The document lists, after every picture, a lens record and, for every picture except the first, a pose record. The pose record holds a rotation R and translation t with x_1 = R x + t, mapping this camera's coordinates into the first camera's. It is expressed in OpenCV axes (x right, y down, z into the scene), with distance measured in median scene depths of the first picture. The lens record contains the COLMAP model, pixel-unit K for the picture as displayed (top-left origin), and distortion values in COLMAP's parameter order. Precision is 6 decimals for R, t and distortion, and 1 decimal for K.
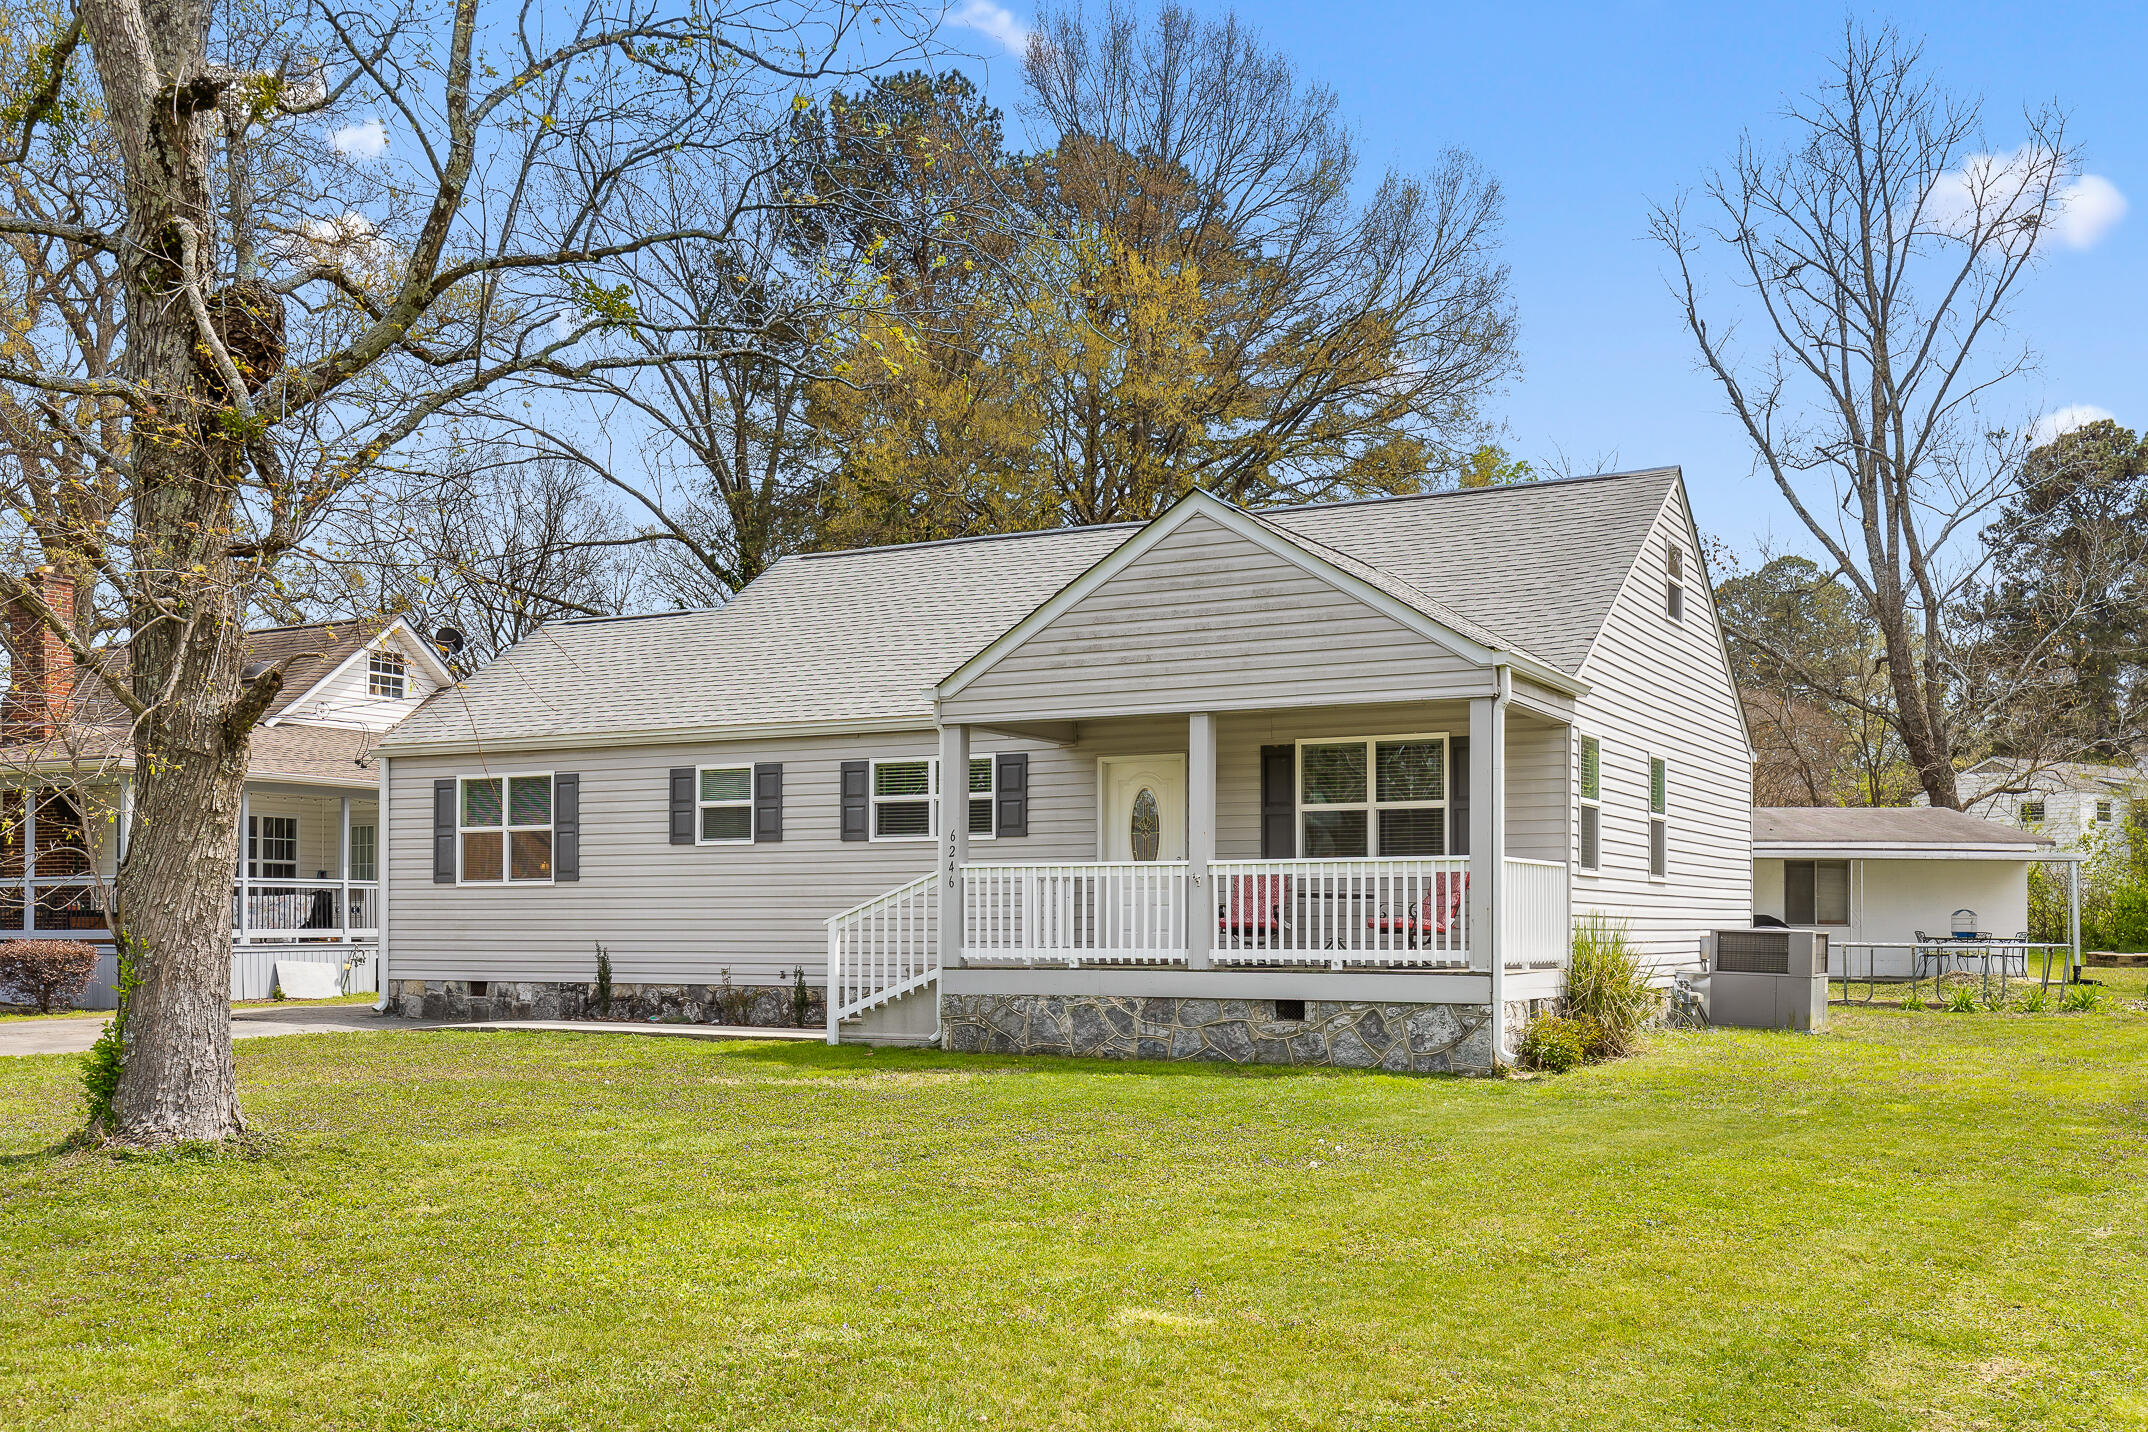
lens RADIAL K [[2157.2, 0, 1069.6], [0, 2157.2, 920.4], [0, 0, 1]] dist [0.010917, 0.016154]
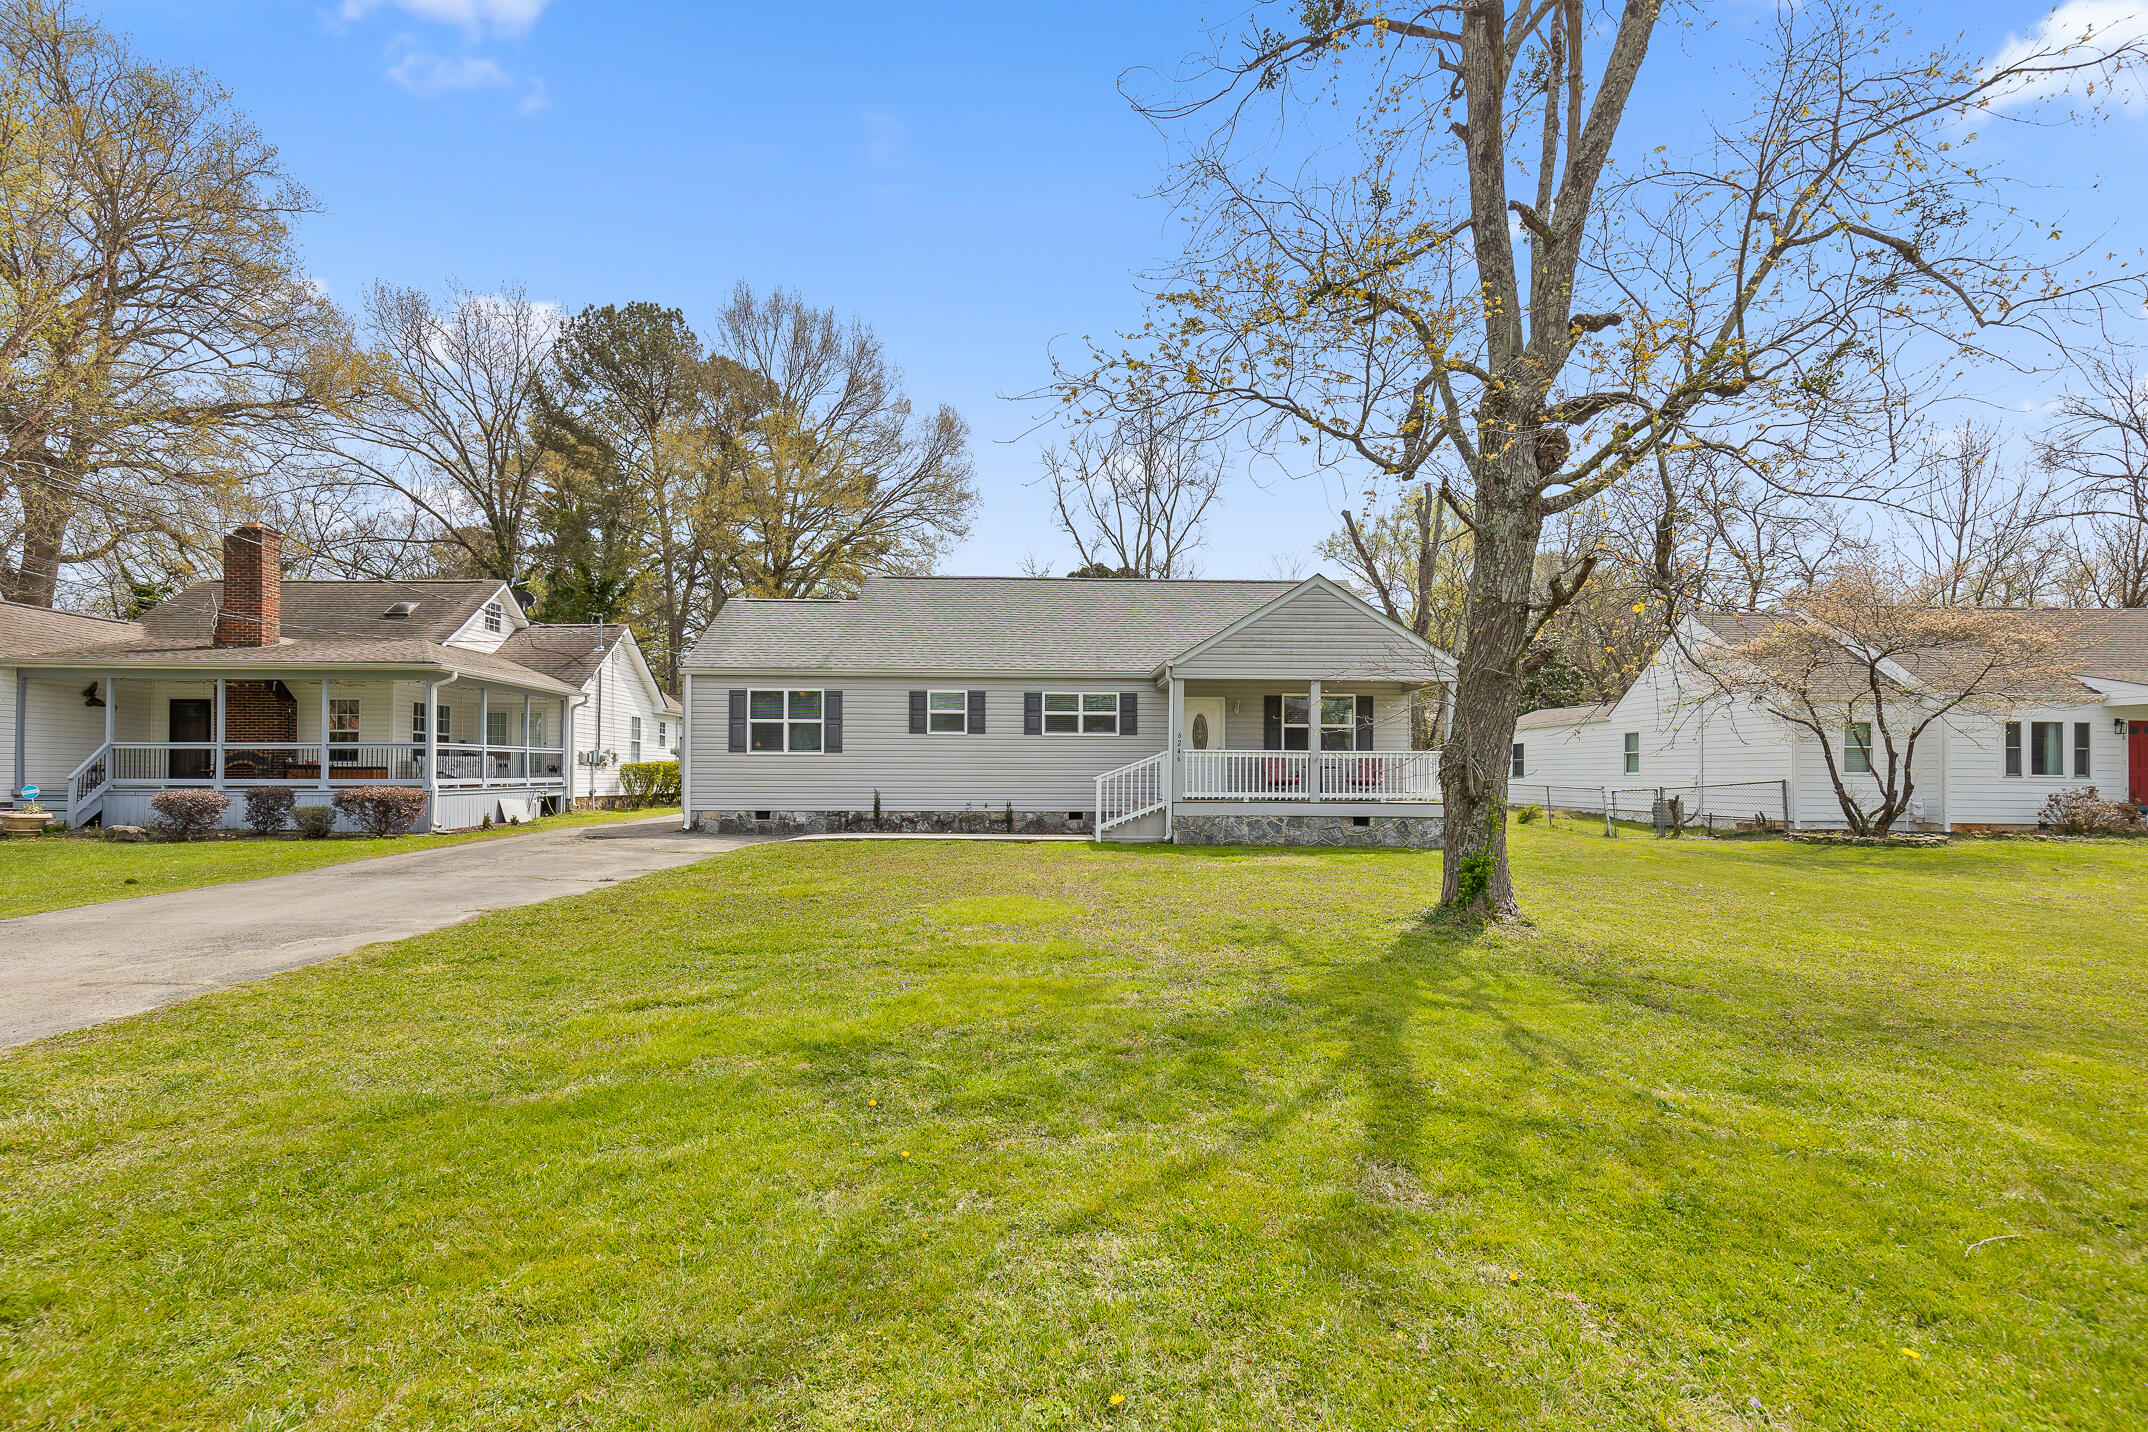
lens RADIAL K [[1025.8, 0, 1068.7], [0, 1025.8, 768.9], [0, 0, 1]] dist [0.005276, -0.000508]
pose [[0.863662, 0.008751, 0.503995, -0.503933], [-0.007561, 0.999962, -0.004406, -0.002865], [-0.504014, -0.000006, 0.863695, 0.198896]]
